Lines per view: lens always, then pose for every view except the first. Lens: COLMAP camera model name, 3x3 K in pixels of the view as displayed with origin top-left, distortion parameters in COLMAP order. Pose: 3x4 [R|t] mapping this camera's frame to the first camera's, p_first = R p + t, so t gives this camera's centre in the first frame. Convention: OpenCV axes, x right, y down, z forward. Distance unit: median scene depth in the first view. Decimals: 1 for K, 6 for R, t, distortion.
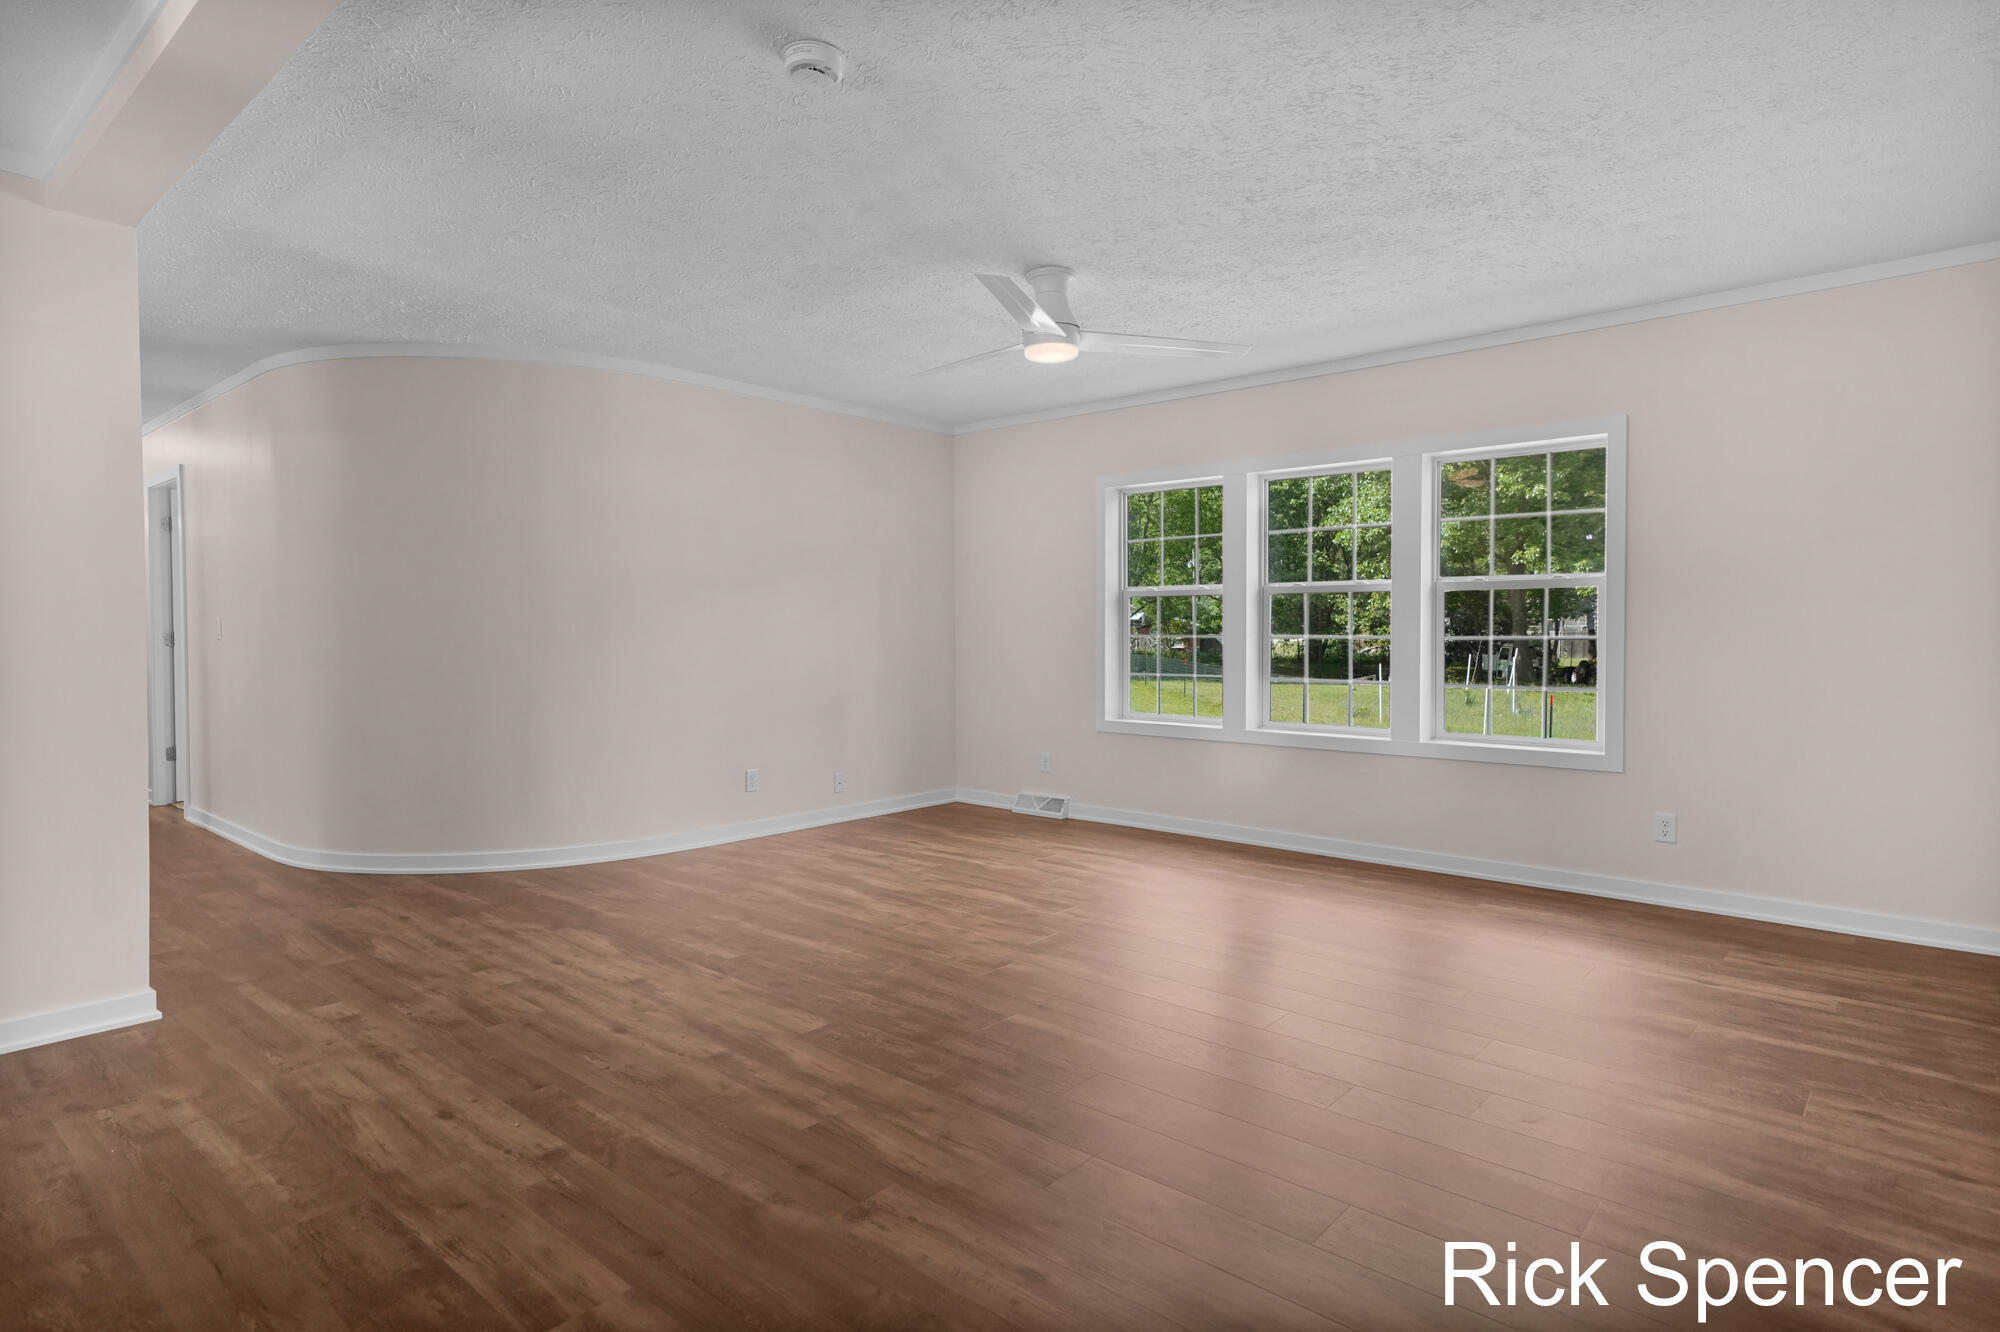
lens RADIAL K [[1084.1, 0, 996.4], [0, 1084.1, 651.2], [0, 0, 1]] dist [0.020698, 0.000525]
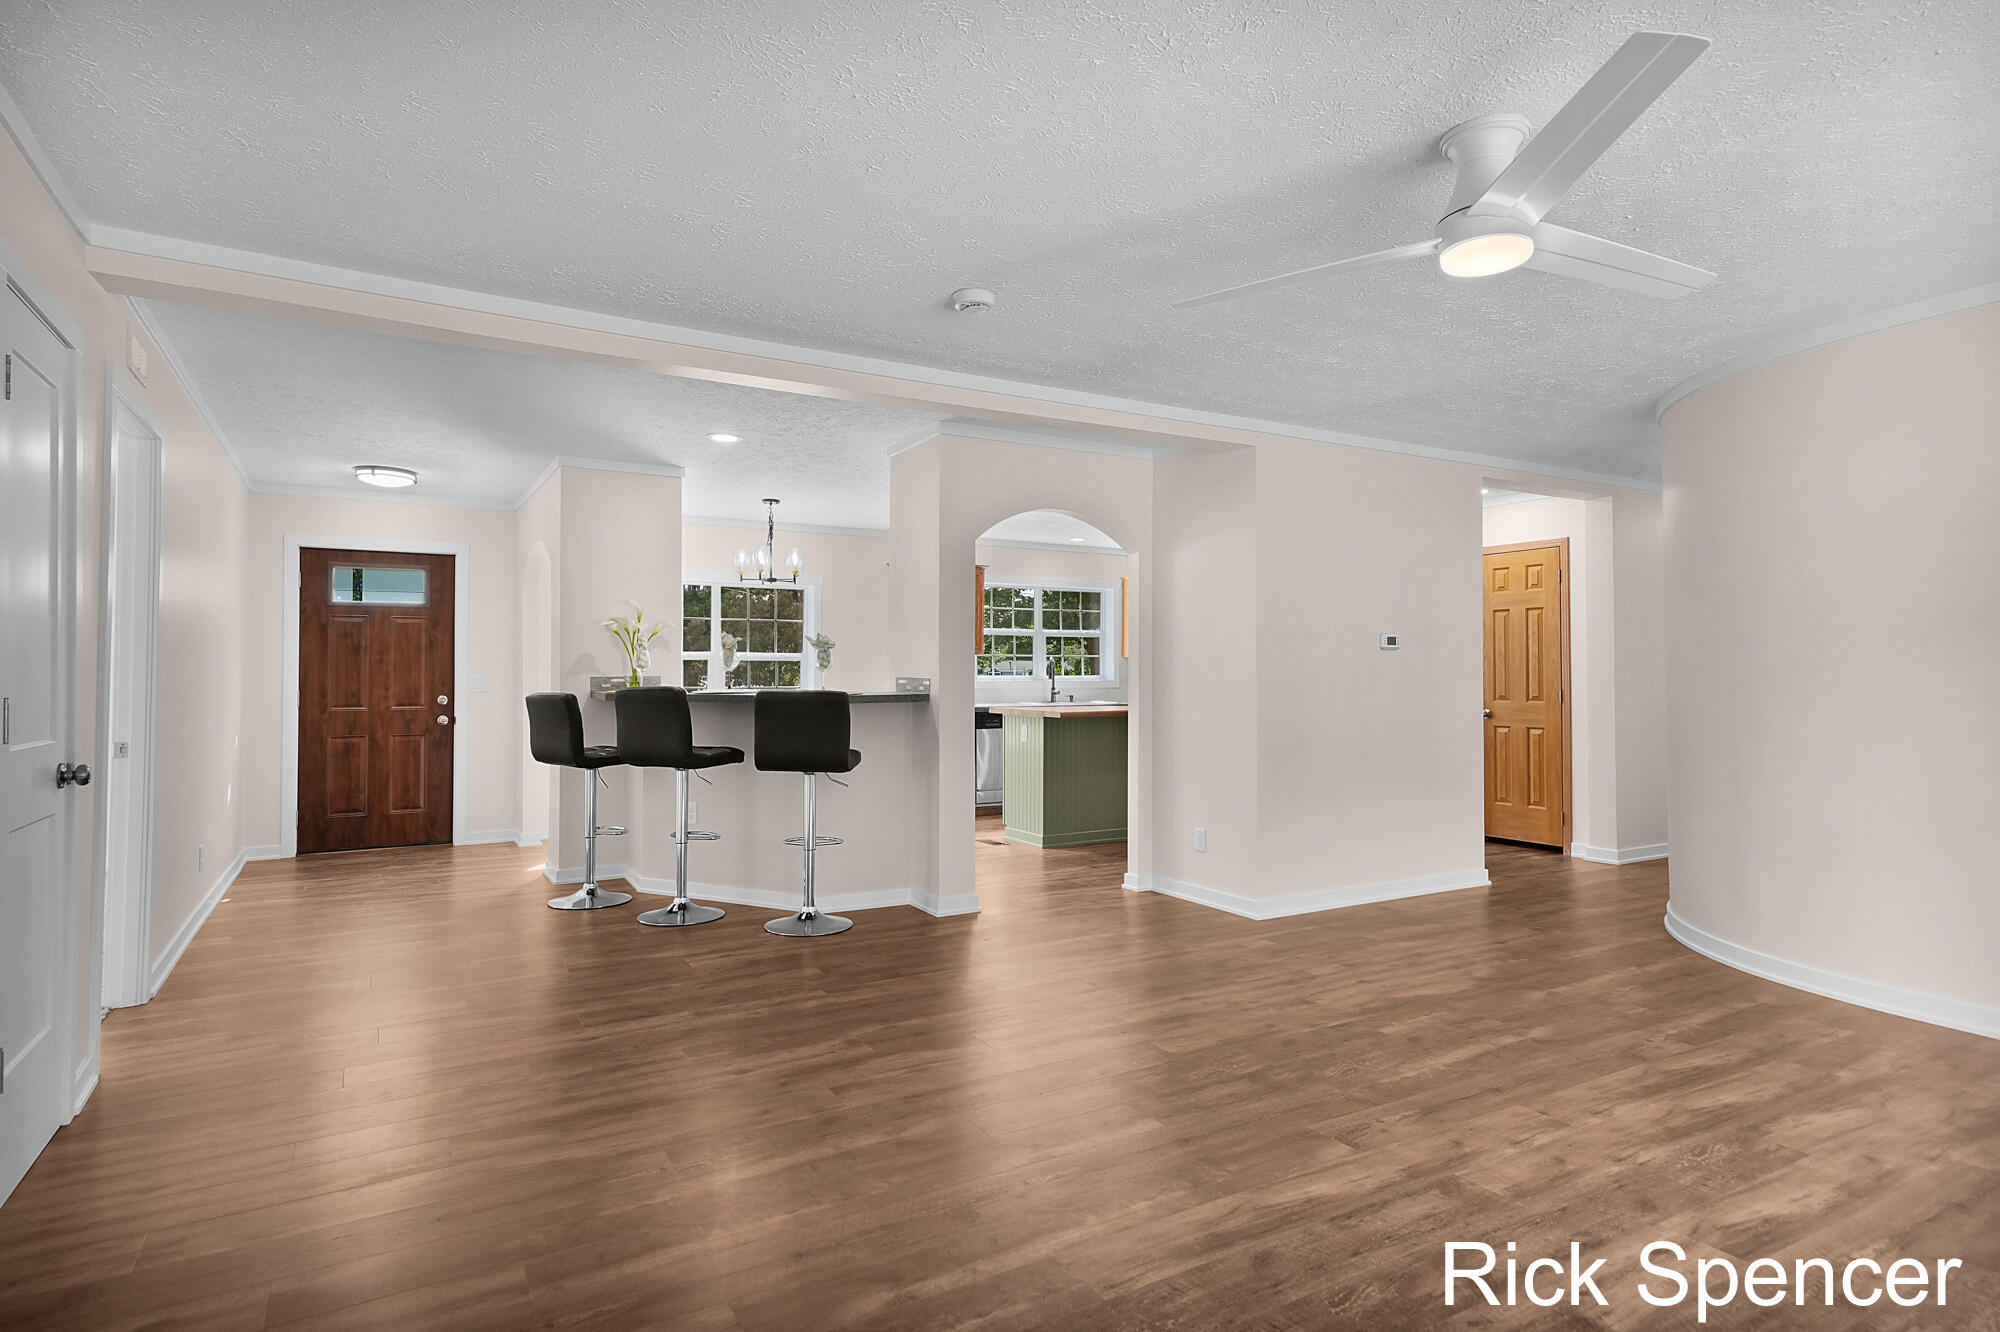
lens RADIAL K [[1084.1, 0, 1010.5], [0, 1084.1, 658.6], [0, 0, 1]] dist [0.020698, 0.000525]
pose [[-0.319581, -0.015442, -0.947433, 0.821271], [-0.021290, 0.999732, -0.009113, -0.032003], [0.947320, 0.017259, -0.319824, 1.050702]]
